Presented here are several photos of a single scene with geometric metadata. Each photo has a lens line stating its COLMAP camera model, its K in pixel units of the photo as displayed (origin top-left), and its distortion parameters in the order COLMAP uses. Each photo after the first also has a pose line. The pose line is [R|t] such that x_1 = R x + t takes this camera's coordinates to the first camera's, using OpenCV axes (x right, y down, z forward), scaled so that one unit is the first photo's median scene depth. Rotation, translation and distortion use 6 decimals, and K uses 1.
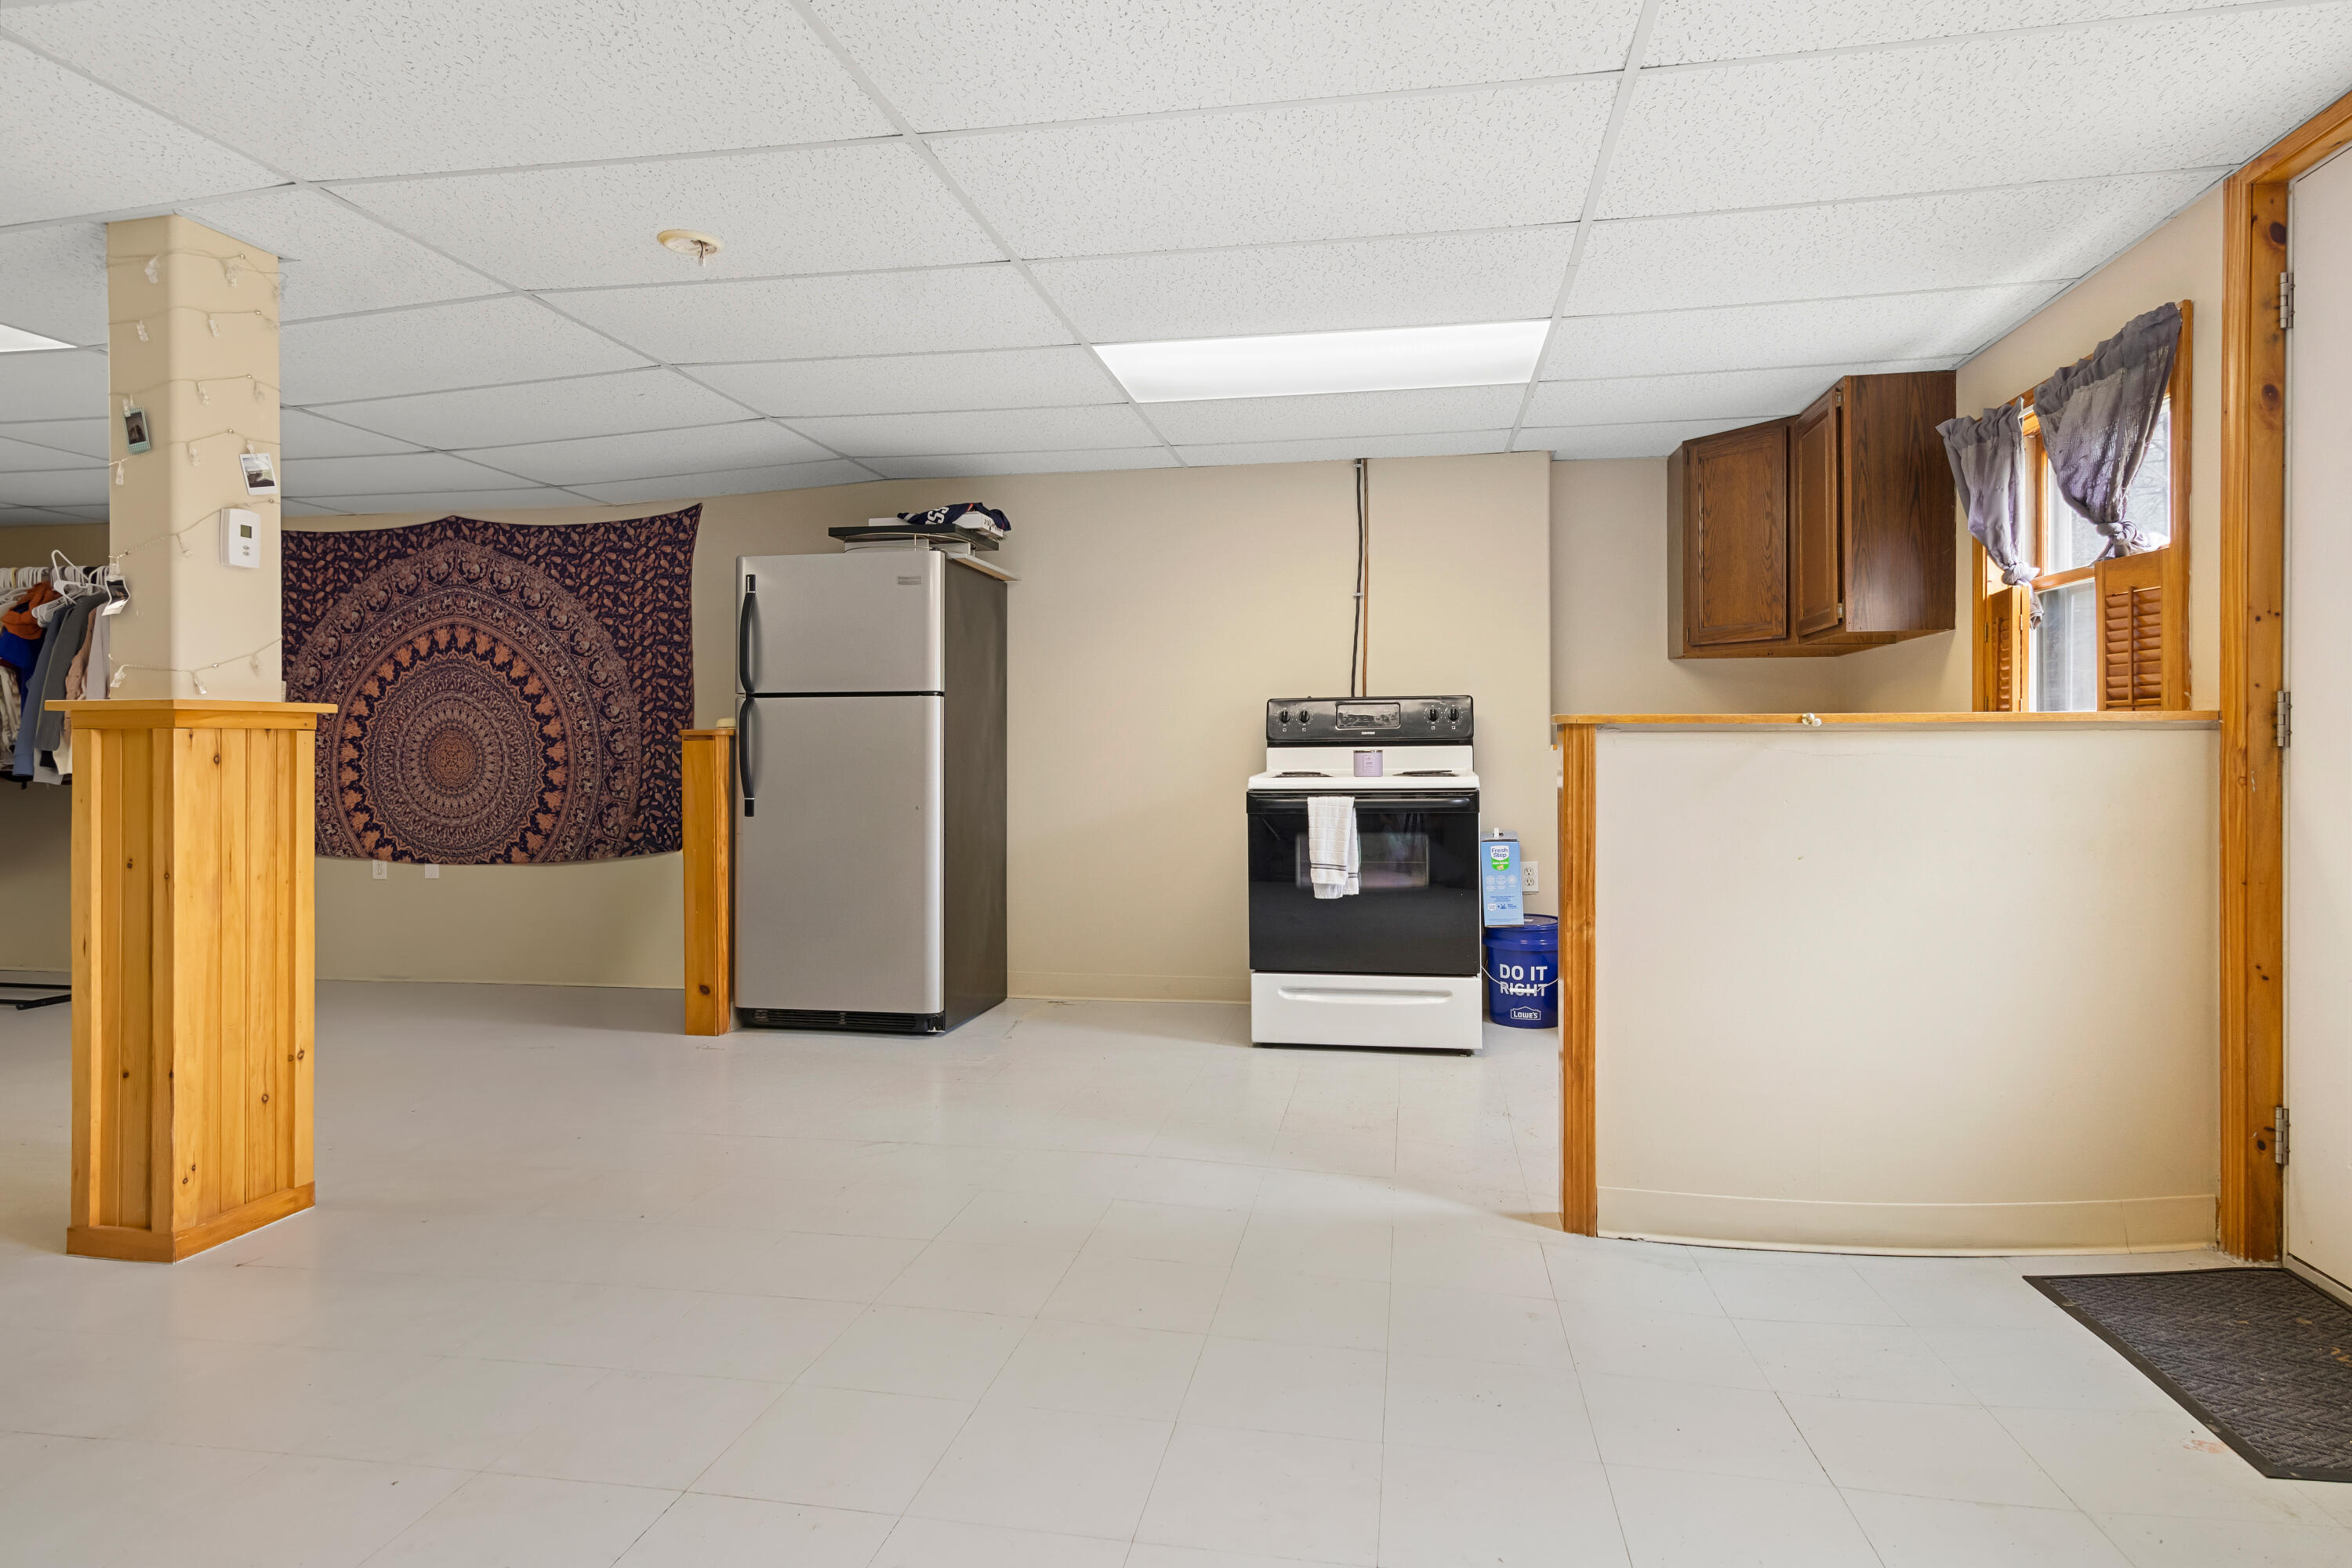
lens RADIAL K [[1281.4, 0, 1181.8], [0, 1281.4, 762.1], [0, 0, 1]] dist [-0.001937, -0.002025]
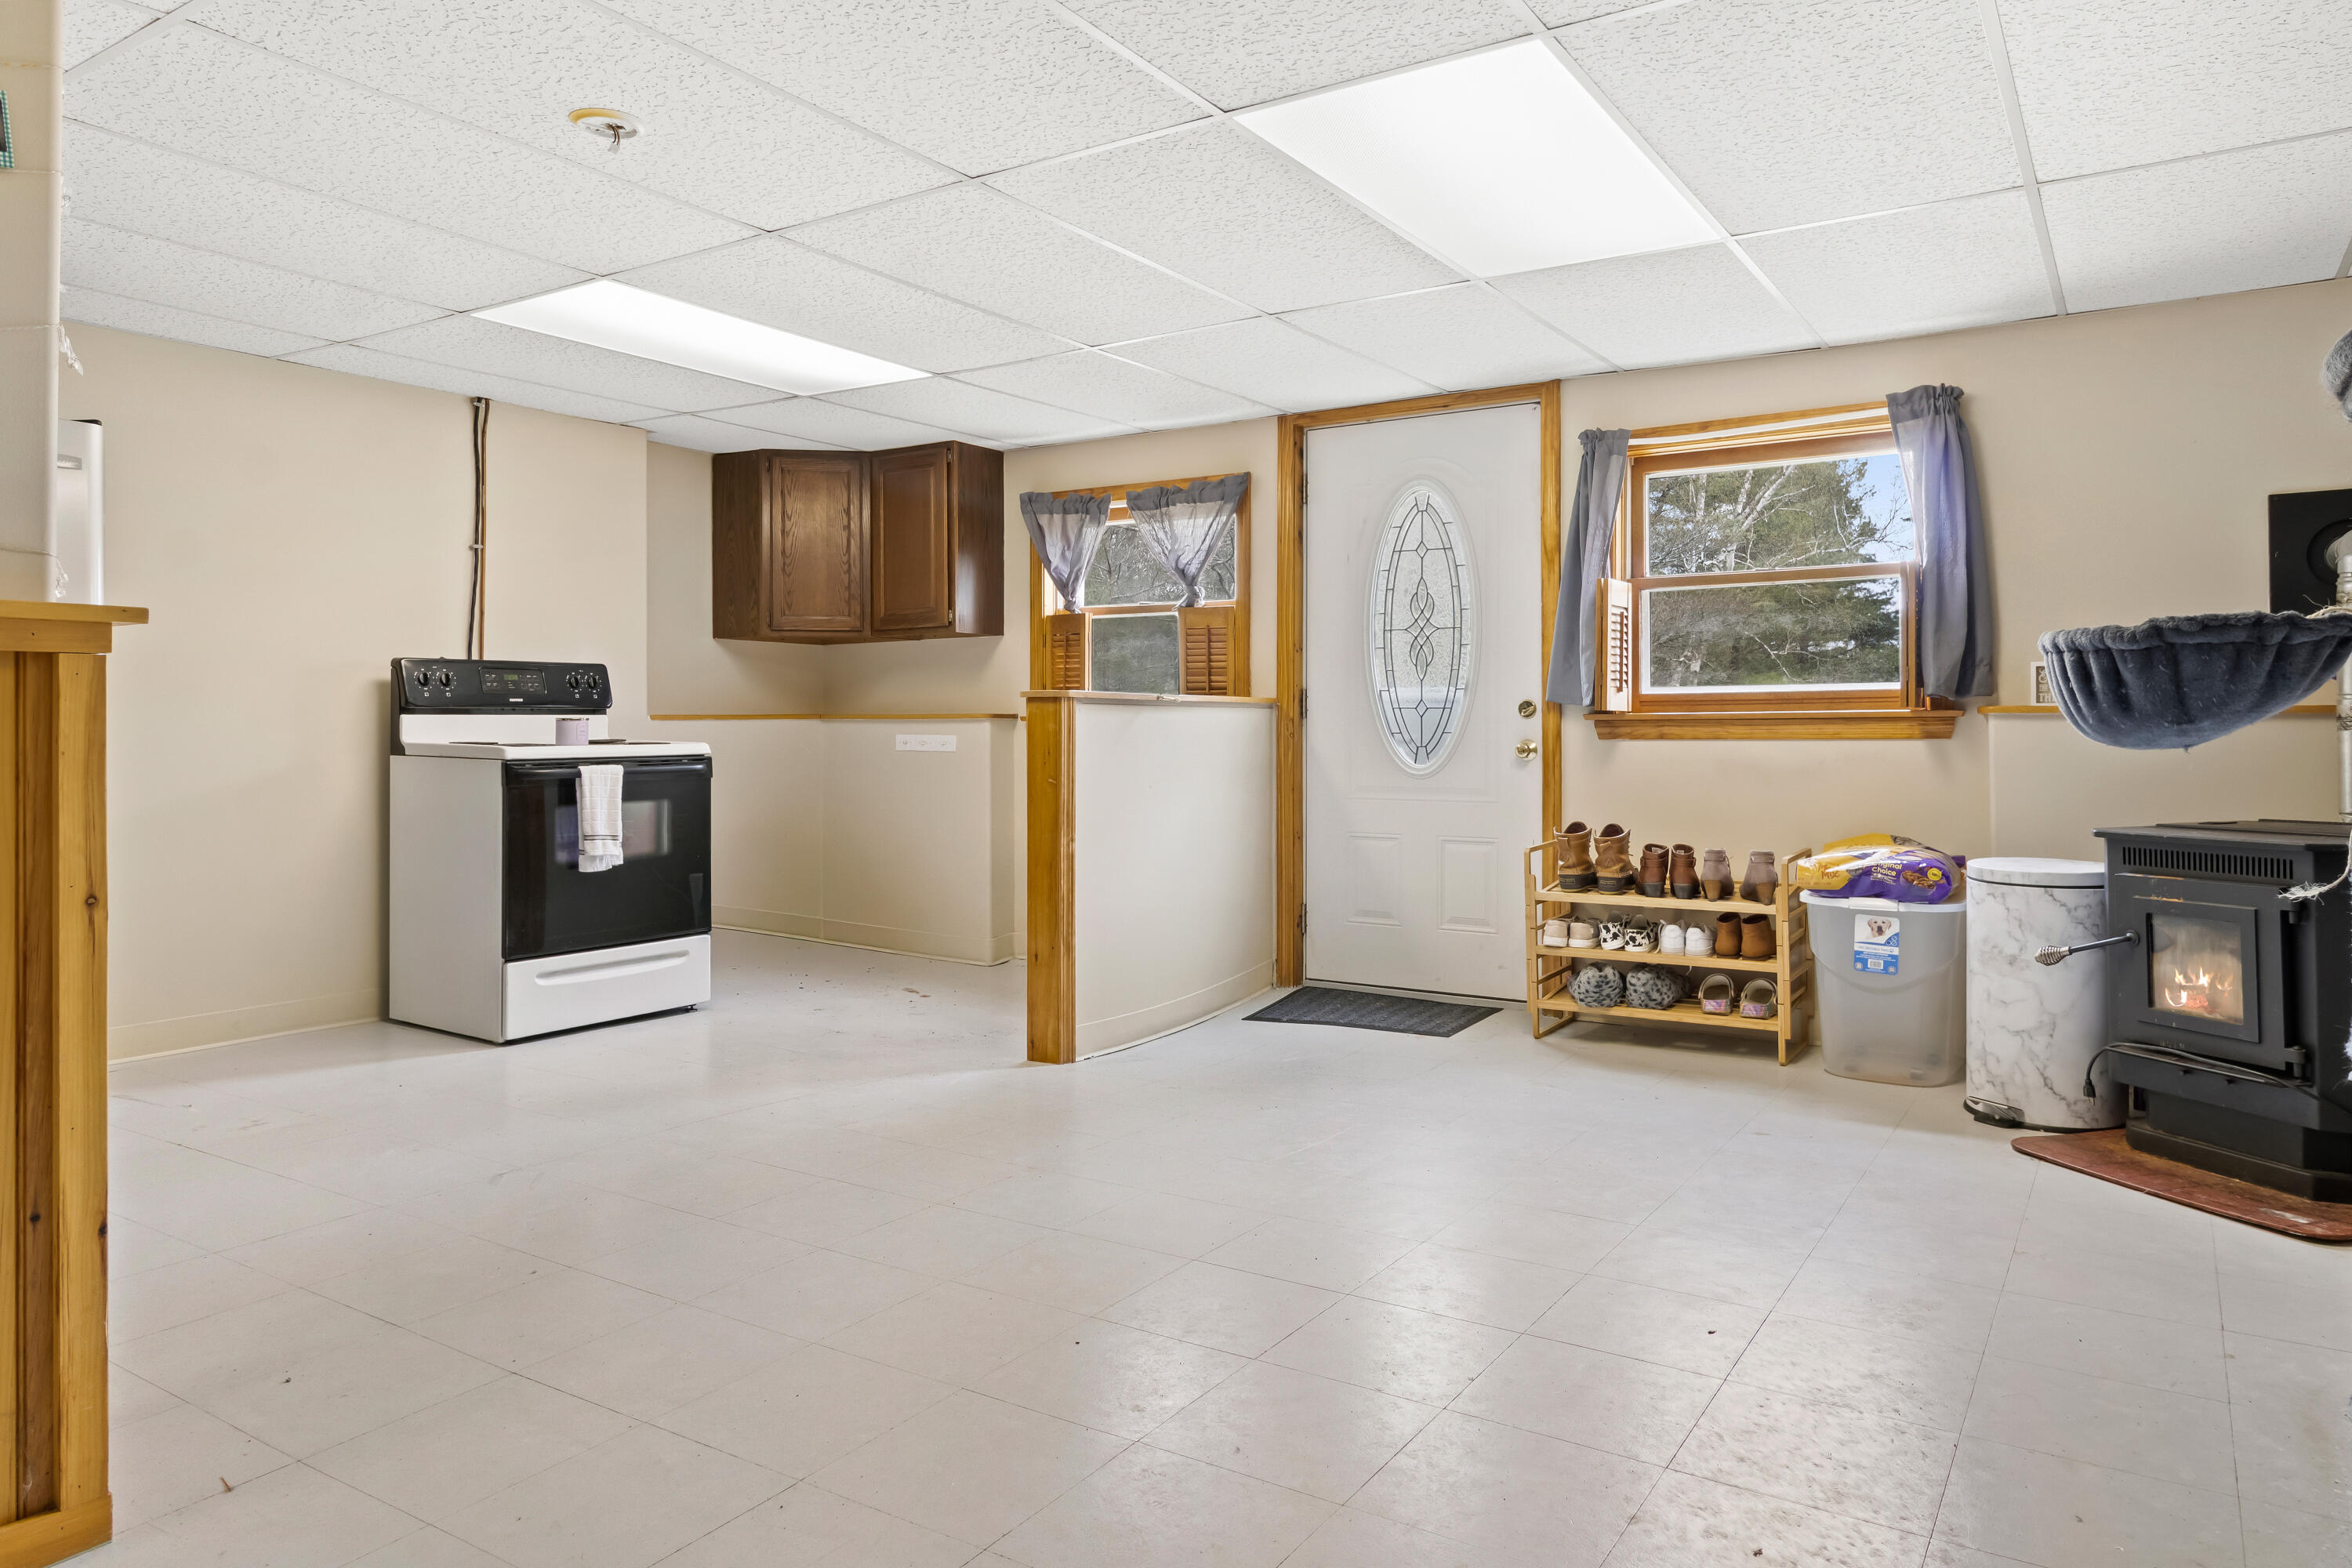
lens RADIAL K [[1536.3, 0, 1134.9], [0, 1536.3, 716.6], [0, 0, 1]] dist [0.004851, -0.002079]
pose [[0.412681, 0.008968, 0.910832, -0.772772], [0.009246, 0.999859, -0.014033, 0.010267], [-0.910829, 0.014212, 0.412540, 0.153284]]
